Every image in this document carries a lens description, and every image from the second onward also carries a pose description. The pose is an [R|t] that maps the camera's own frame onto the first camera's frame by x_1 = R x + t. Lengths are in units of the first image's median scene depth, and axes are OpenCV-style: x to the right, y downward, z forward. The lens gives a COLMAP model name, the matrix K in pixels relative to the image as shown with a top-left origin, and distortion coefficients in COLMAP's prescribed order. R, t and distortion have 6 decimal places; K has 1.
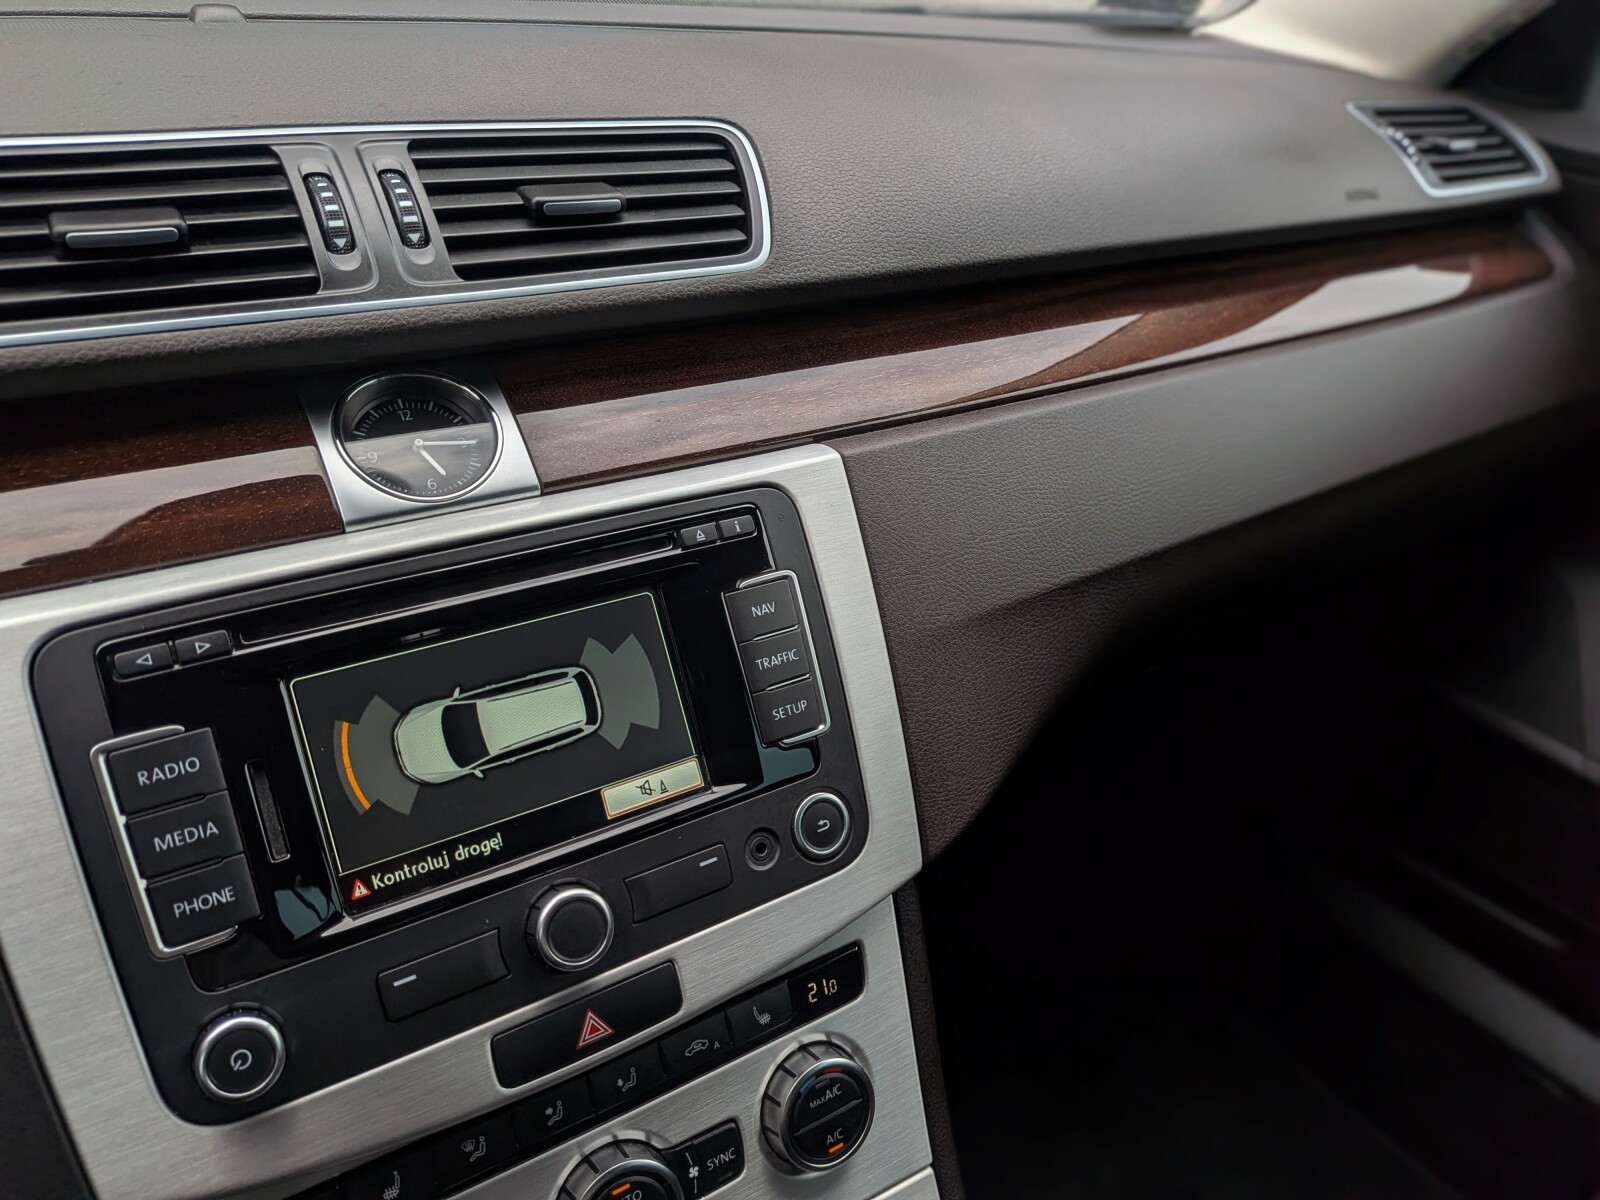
lens RADIAL K [[1152.8, 0, 807.8], [0, 1152.8, 587.5], [0, 0, 1]] dist [0.053234, -0.121339]
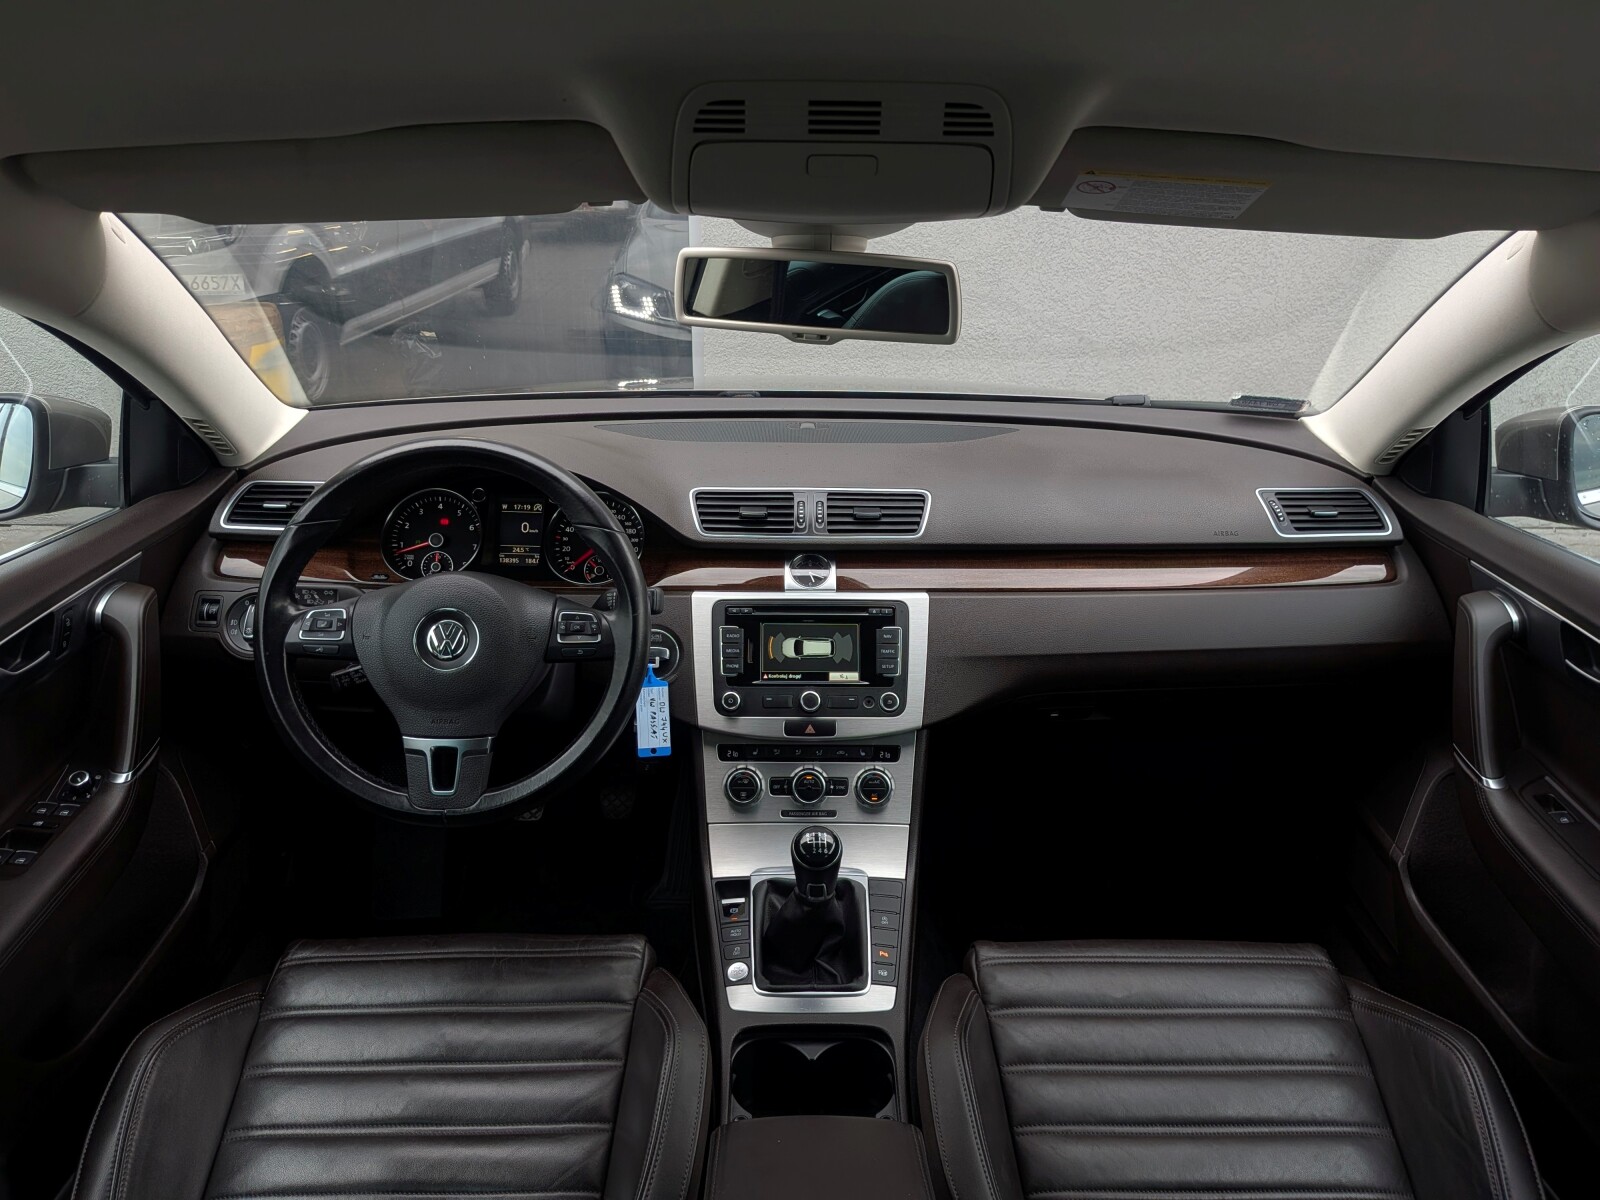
lens RADIAL K [[1115.7, 0, 808.1], [0, 1115.7, 600.0], [0, 0, 1]] dist [0.066132, -0.147784]
pose [[0.847020, 0.187571, -0.497367, 1.480196], [-0.227165, 0.973658, -0.019671, 0.035189], [0.480576, 0.129646, 0.867317, -2.137967]]
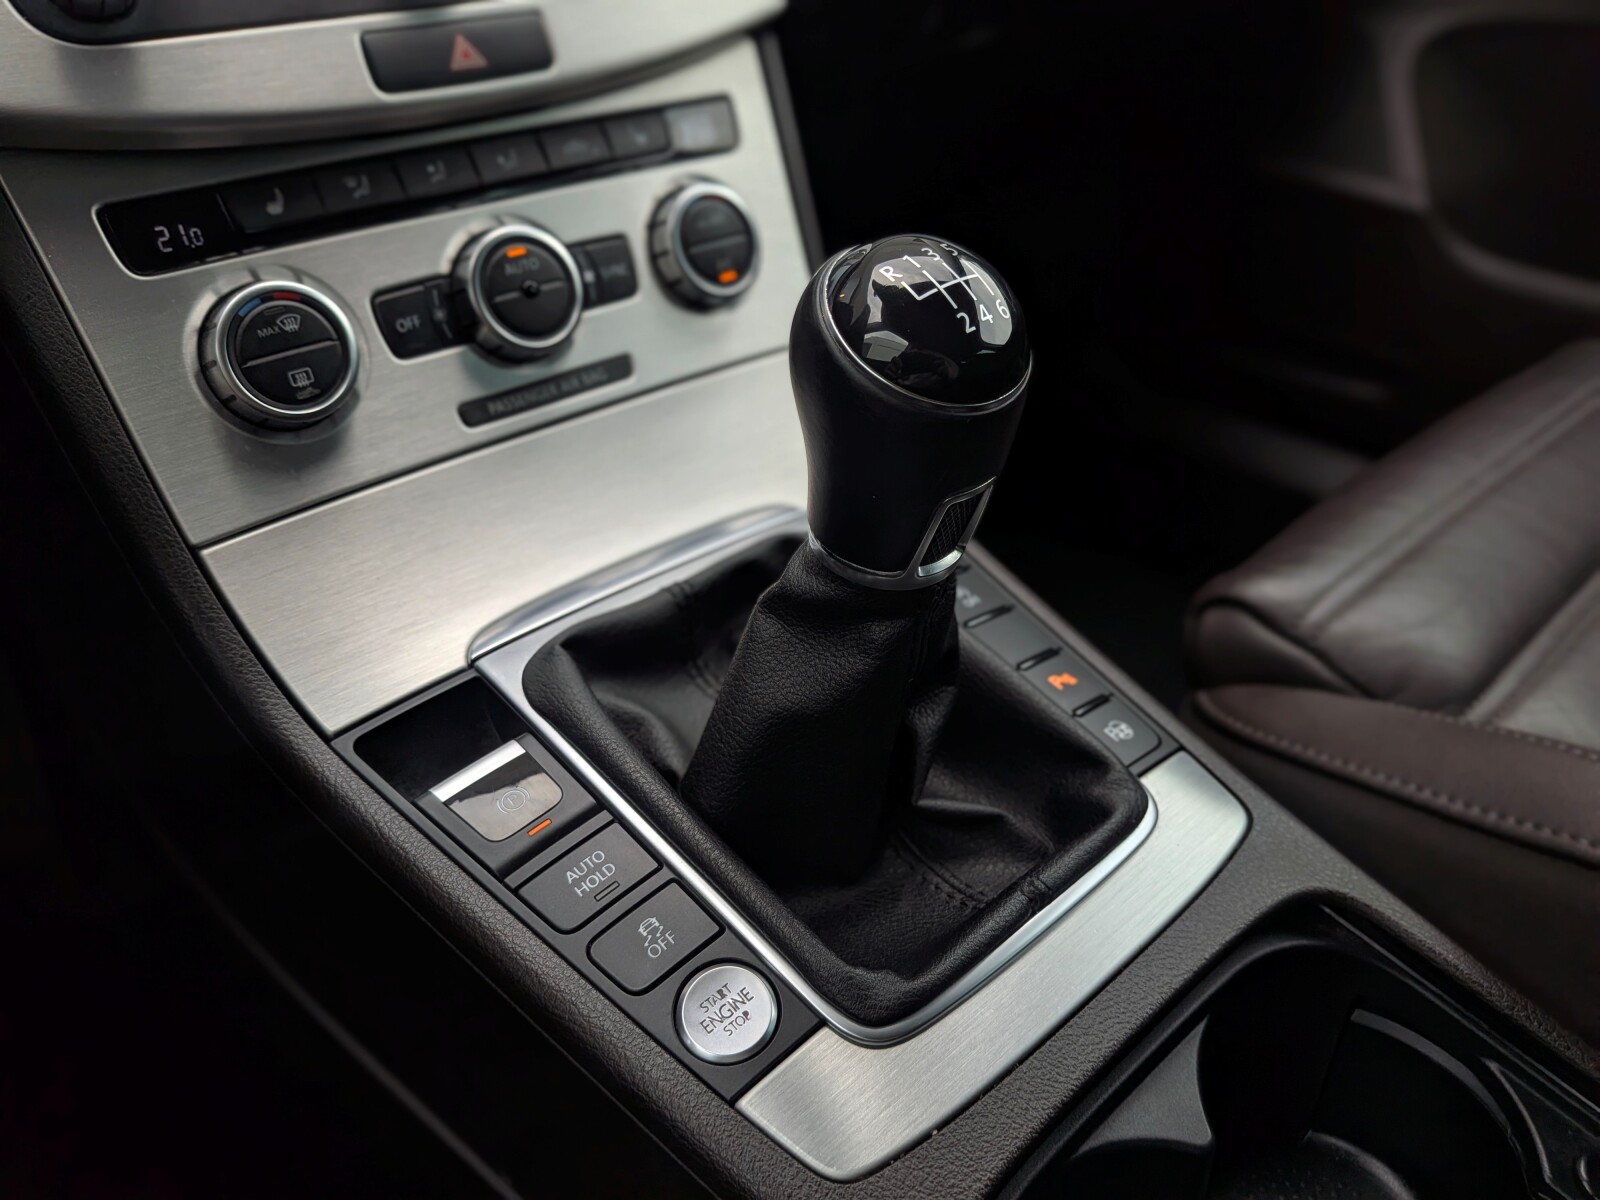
lens RADIAL K [[1173.9, 0, 797.9], [0, 1173.9, 608.0], [0, 0, 1]] dist [0.002145, -0.054755]
pose [[0.985917, -0.118224, 0.118282, -0.076317], [0.102922, 0.986414, 0.128042, 0.700778], [-0.131812, -0.114065, 0.984690, -0.053058]]
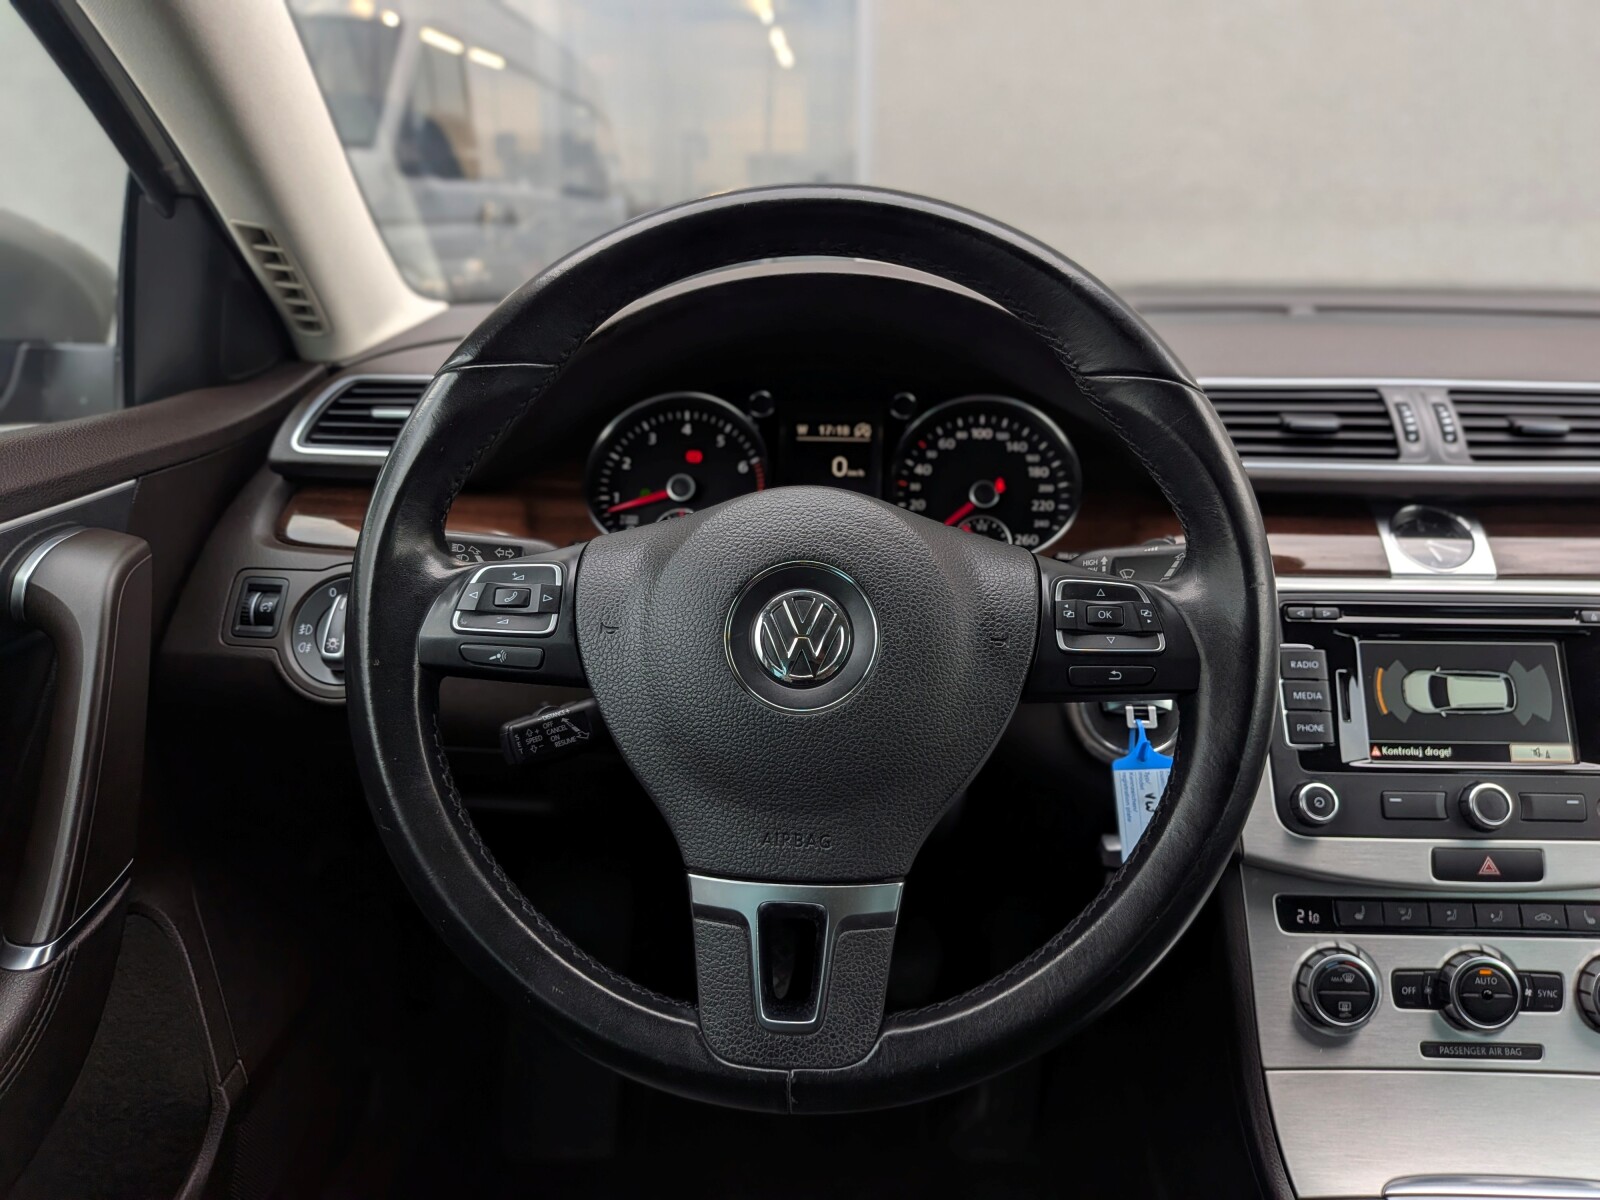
lens RADIAL K [[1128.3, 0, 808.3], [0, 1128.3, 571.6], [0, 0, 1]] dist [0.053552, -0.116646]
pose [[0.812144, 0.134752, -0.567684, -0.104270], [-0.239375, 0.964263, -0.113567, 0.368731], [0.532093, 0.228122, 0.815376, -1.016925]]
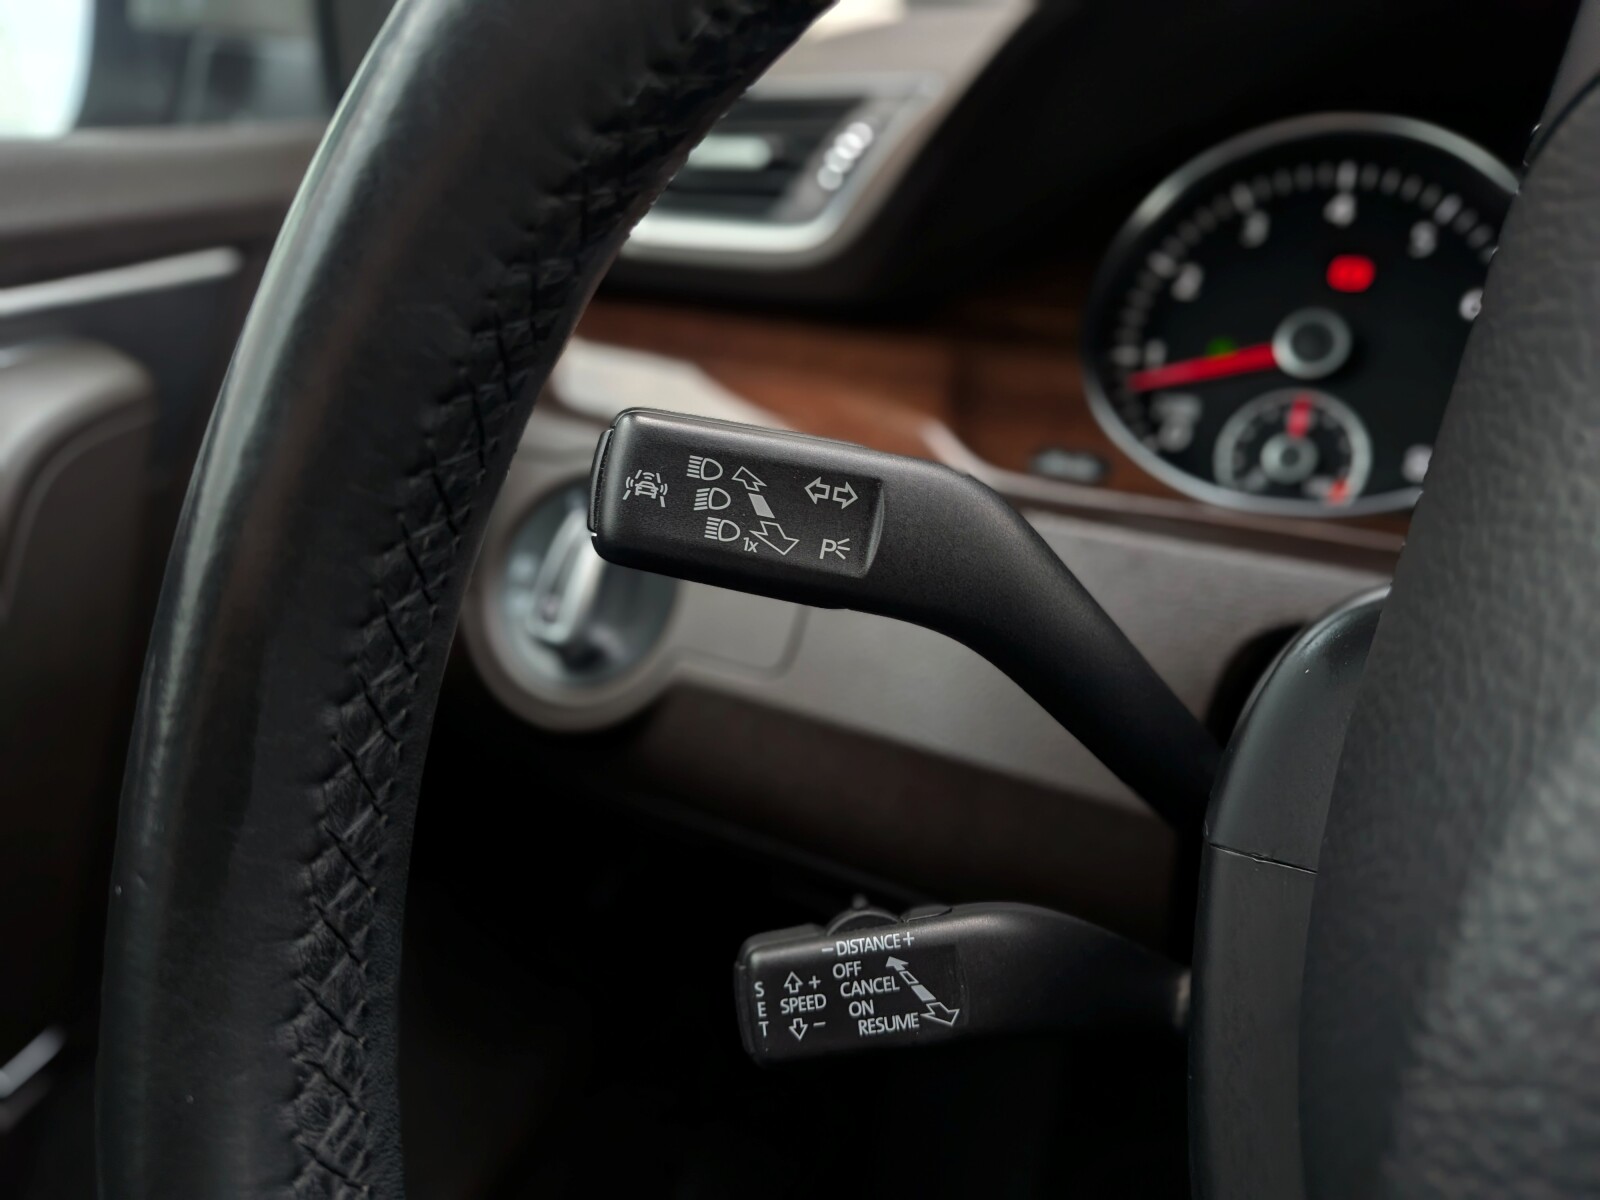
lens RADIAL K [[1166.7, 0, 800.0], [0, 1166.7, 600.0], [0, 0, 1]] dist [0.059284, -0.159049]
pose [[0.497447, 0.315838, -0.807956, -0.861125], [-0.356982, 0.923382, 0.141171, 0.244639], [0.790639, 0.218201, 0.572082, -0.310153]]
